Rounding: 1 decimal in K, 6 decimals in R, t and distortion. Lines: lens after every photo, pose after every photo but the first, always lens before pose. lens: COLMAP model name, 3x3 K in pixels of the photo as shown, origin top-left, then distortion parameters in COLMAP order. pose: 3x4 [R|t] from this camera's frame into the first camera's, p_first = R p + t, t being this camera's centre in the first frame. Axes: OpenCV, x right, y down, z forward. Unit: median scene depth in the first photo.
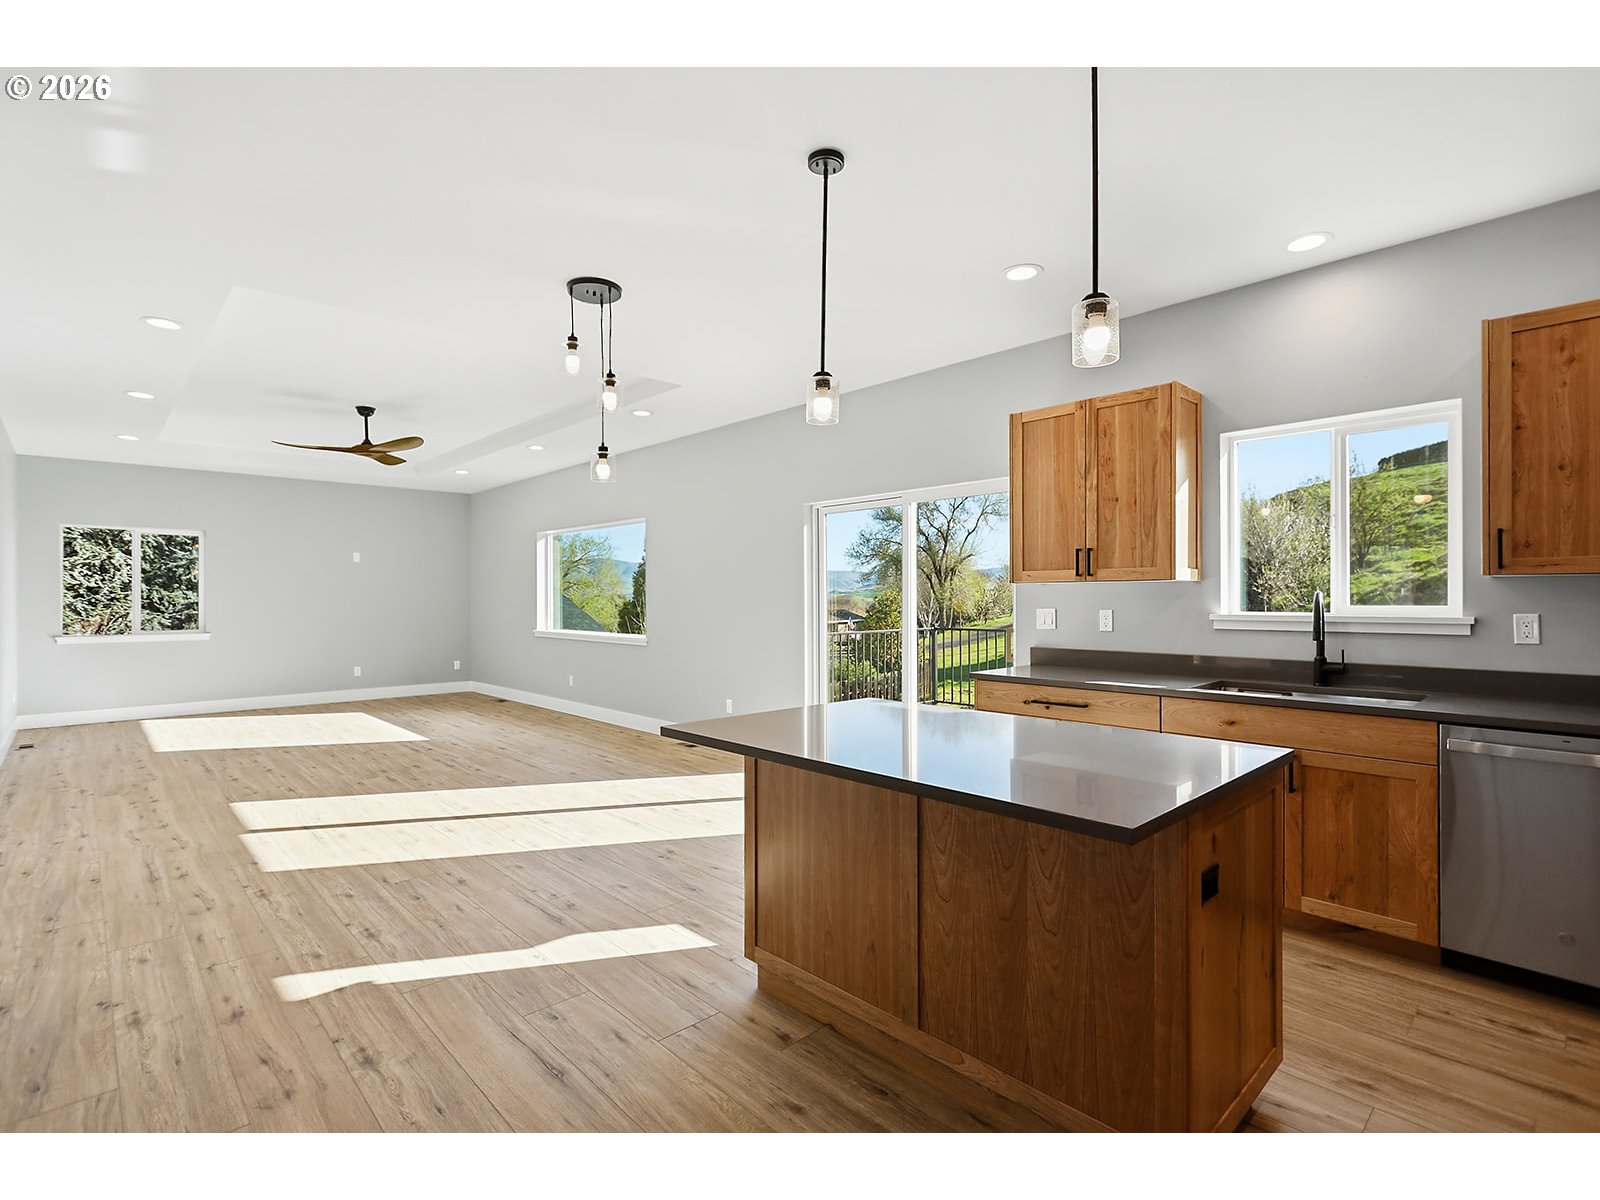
lens RADIAL K [[768.1, 0, 800.4], [0, 768.1, 590.3], [0, 0, 1]] dist [0.001587, 0.000765]
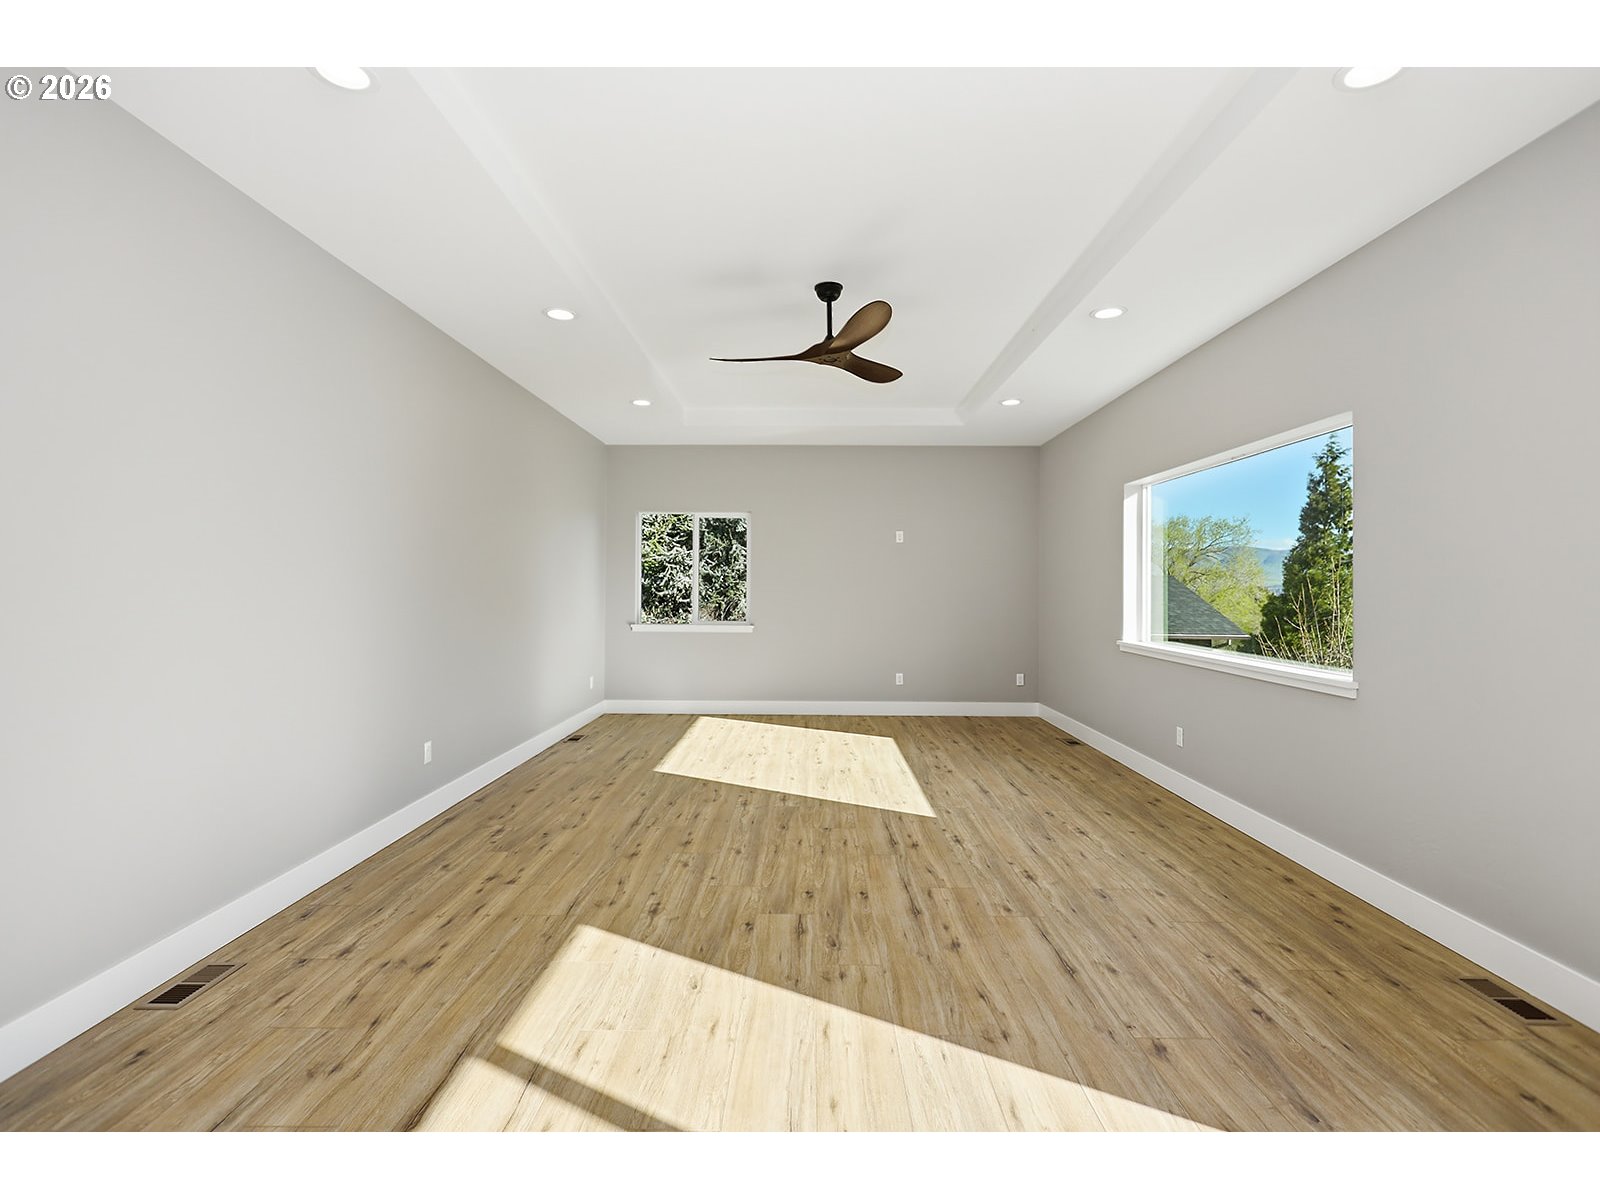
lens RADIAL K [[768.1, 0, 800.4], [0, 768.1, 590.3], [0, 0, 1]] dist [0.001587, 0.000765]
pose [[0.718350, 0.008920, -0.695624, -0.109133], [-0.001206, 0.999932, 0.011577, 0.004128], [0.695681, -0.007477, 0.718312, 0.409941]]
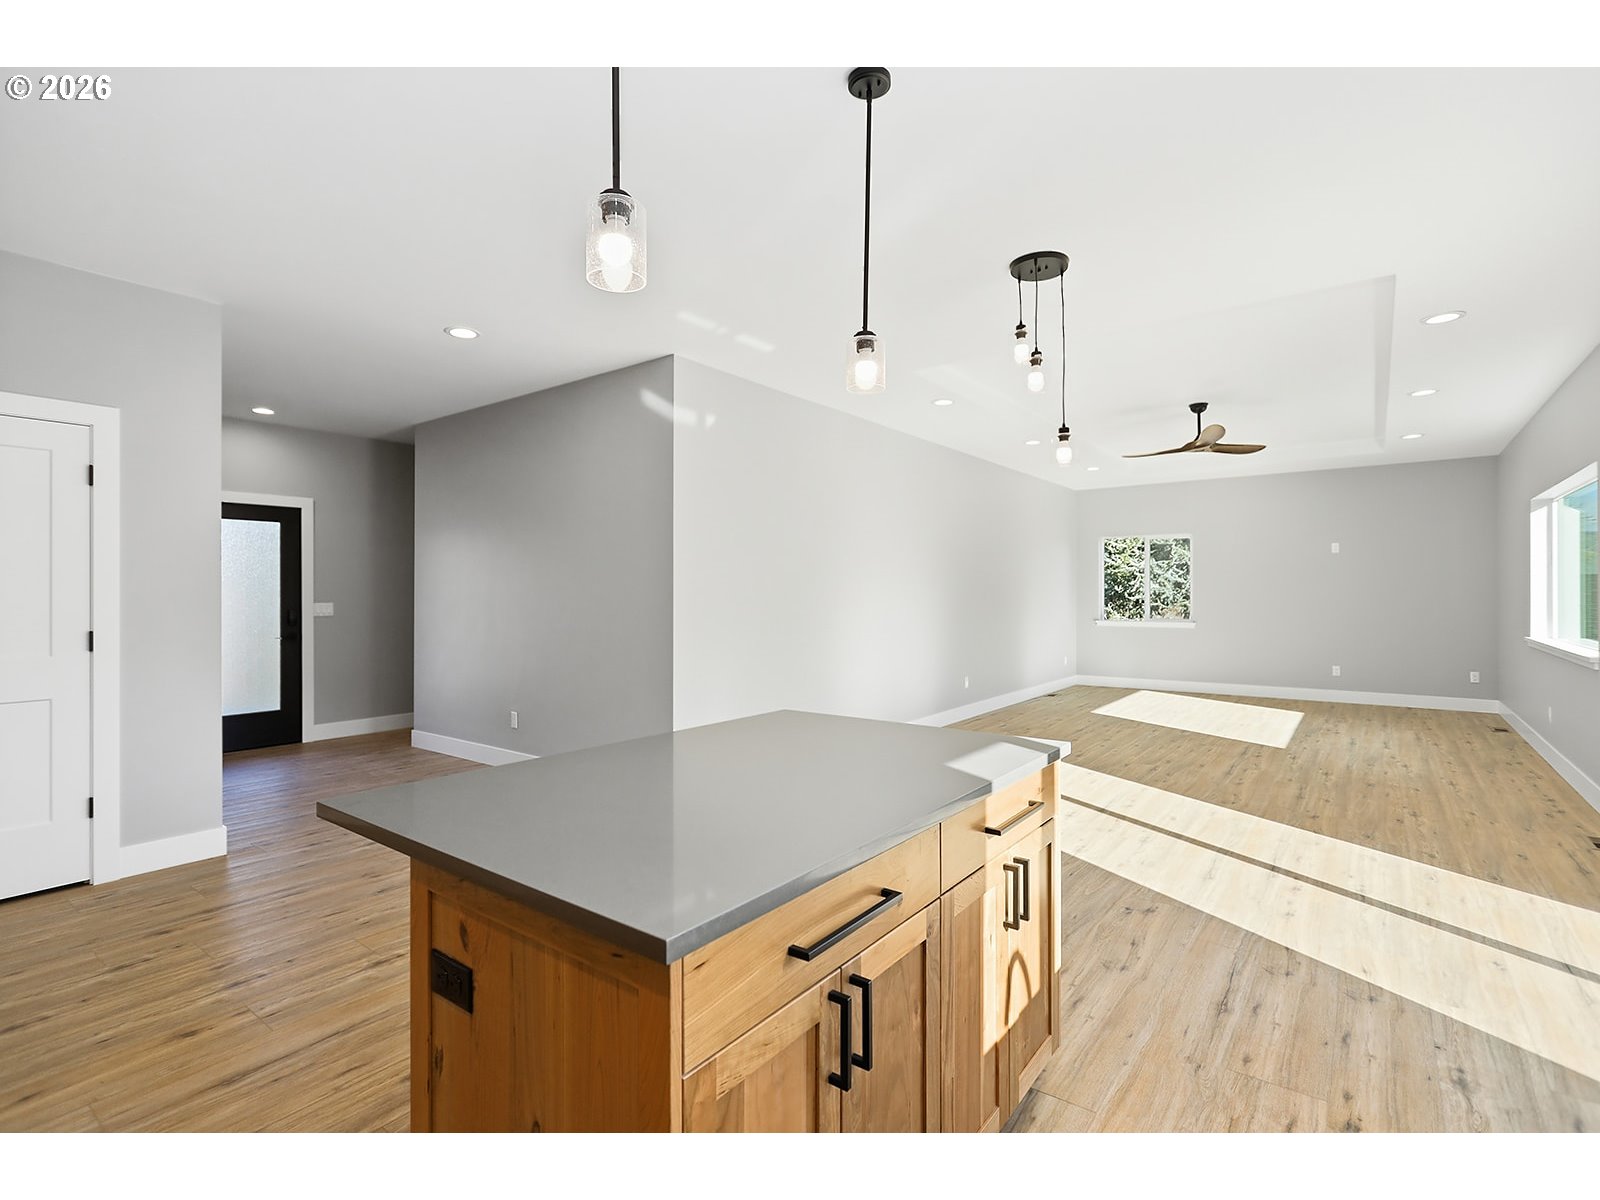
lens RADIAL K [[768.1, 0, 800.4], [0, 768.1, 590.3], [0, 0, 1]] dist [0.001587, 0.000765]
pose [[0.166001, -0.001862, -0.986124, 0.267019], [0.011451, 0.999934, 0.000040, 0.001078], [0.986059, -0.011298, 0.166012, 0.244421]]
